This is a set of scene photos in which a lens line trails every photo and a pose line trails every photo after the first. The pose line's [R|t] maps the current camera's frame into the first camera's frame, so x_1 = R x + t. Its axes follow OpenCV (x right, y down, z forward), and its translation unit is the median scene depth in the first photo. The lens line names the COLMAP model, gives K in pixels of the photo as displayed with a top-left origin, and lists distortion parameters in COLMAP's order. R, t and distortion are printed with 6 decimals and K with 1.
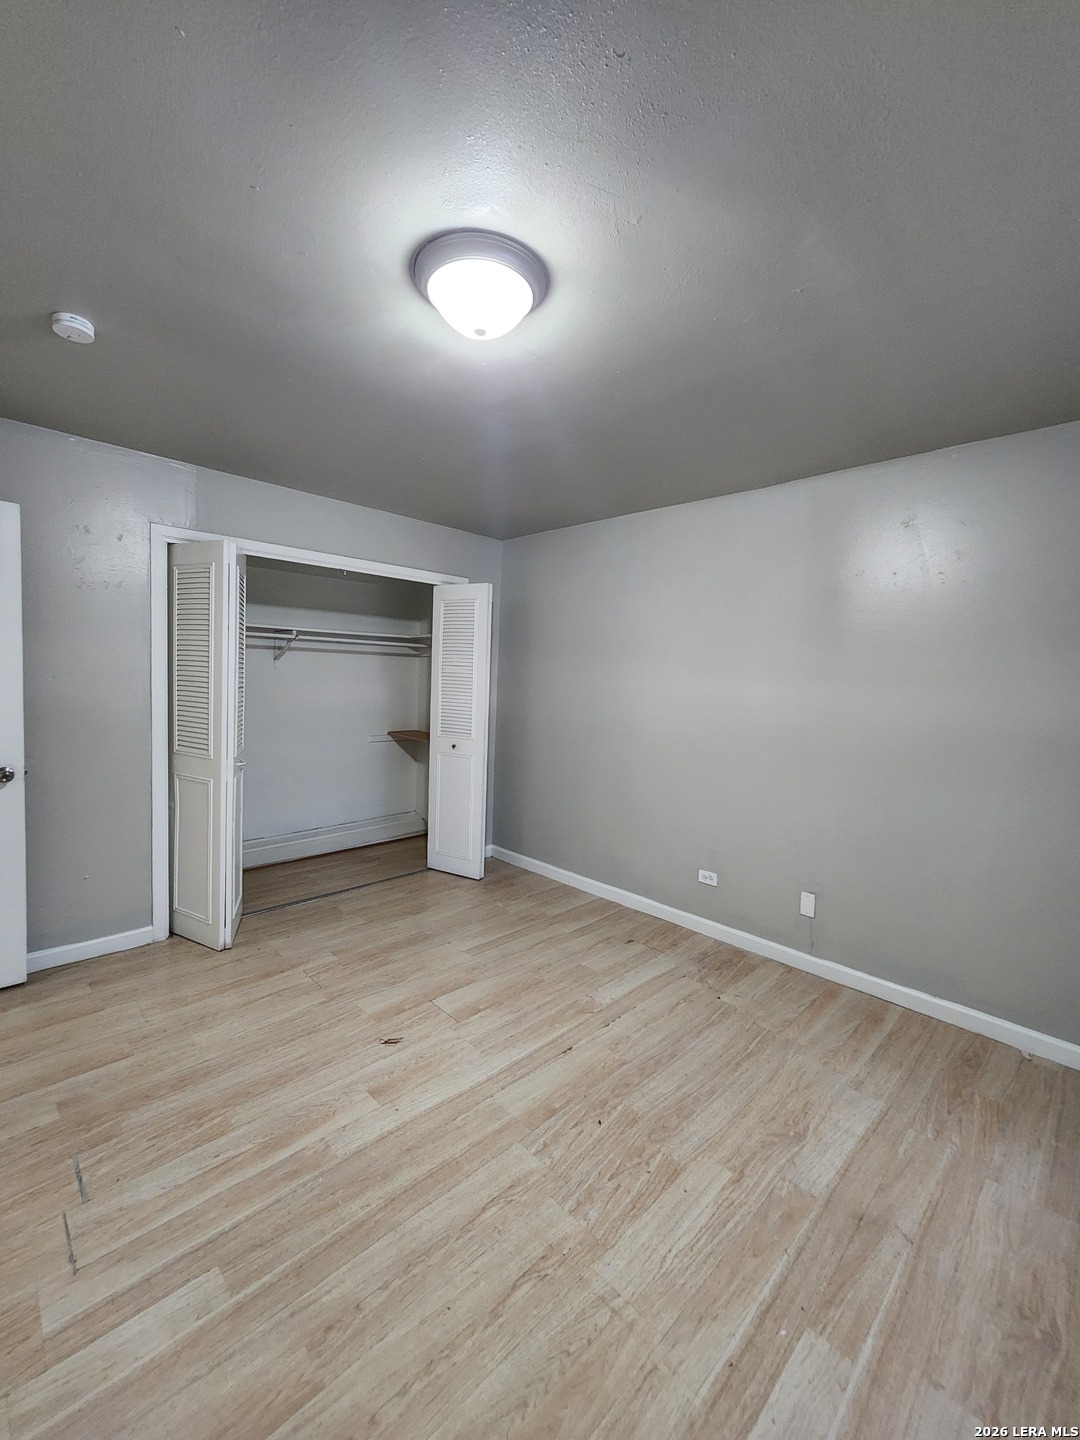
lens RADIAL K [[596.4, 0, 539.1], [0, 596.4, 715.7], [0, 0, 1]] dist [-0.009870, 0.003597]
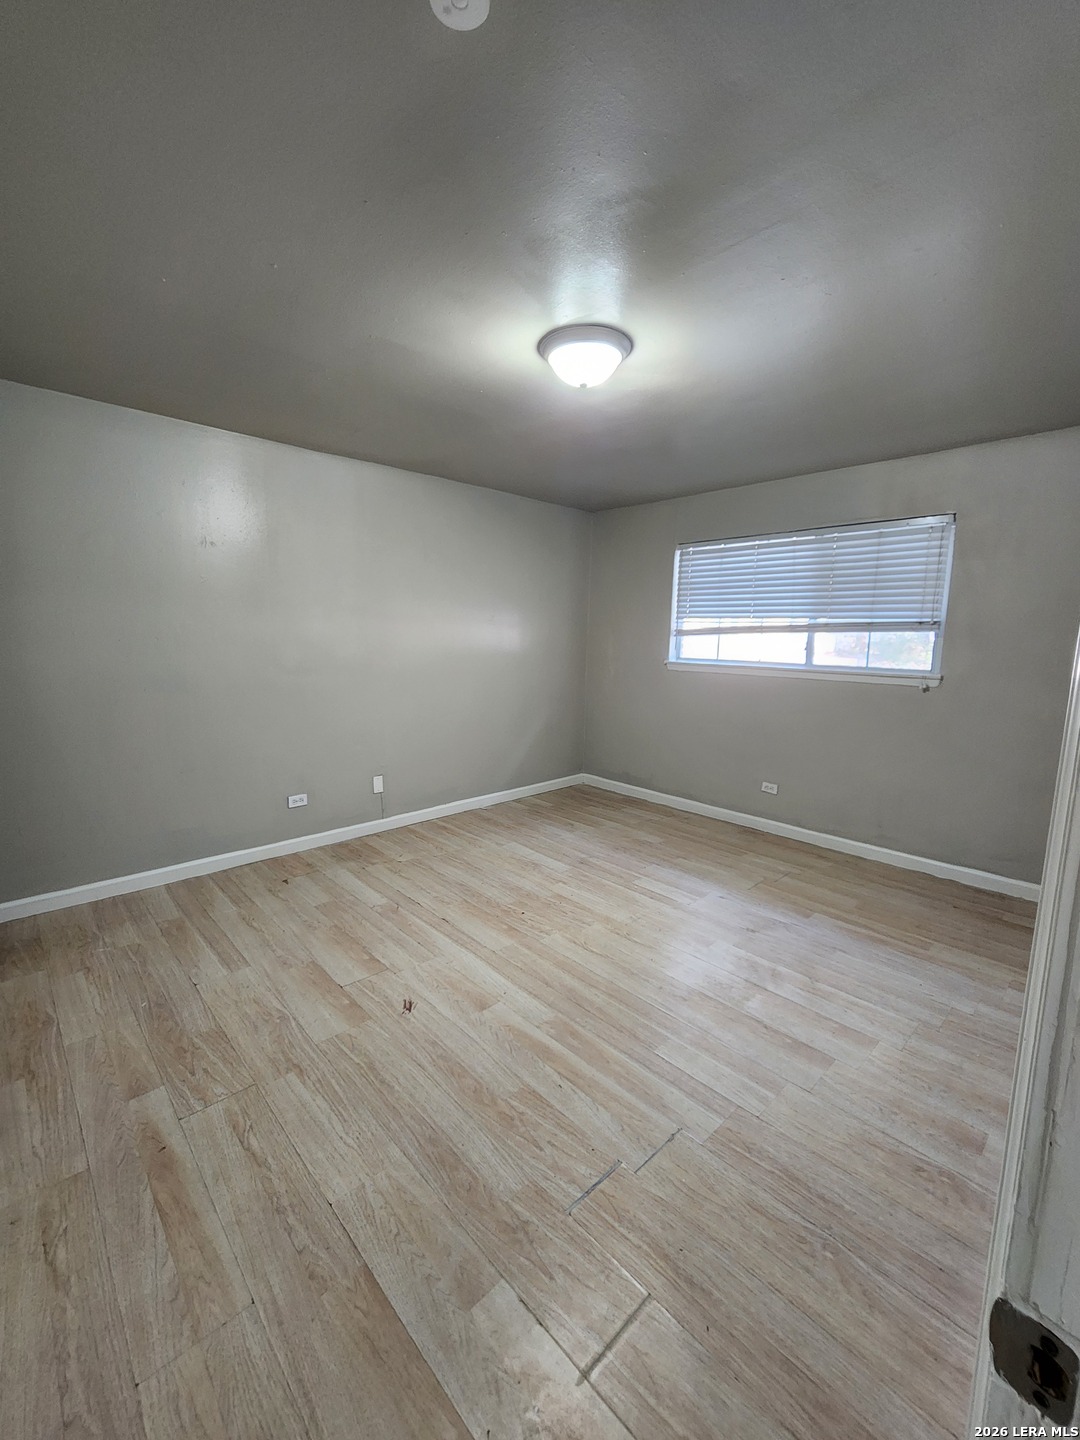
lens RADIAL K [[596.4, 0, 539.1], [0, 596.4, 715.7], [0, 0, 1]] dist [-0.009870, 0.003597]
pose [[0.030874, -0.174785, 0.984122, -1.110229], [0.054406, 0.983426, 0.172955, -0.074621], [-0.998041, 0.048202, 0.039872, 0.721727]]
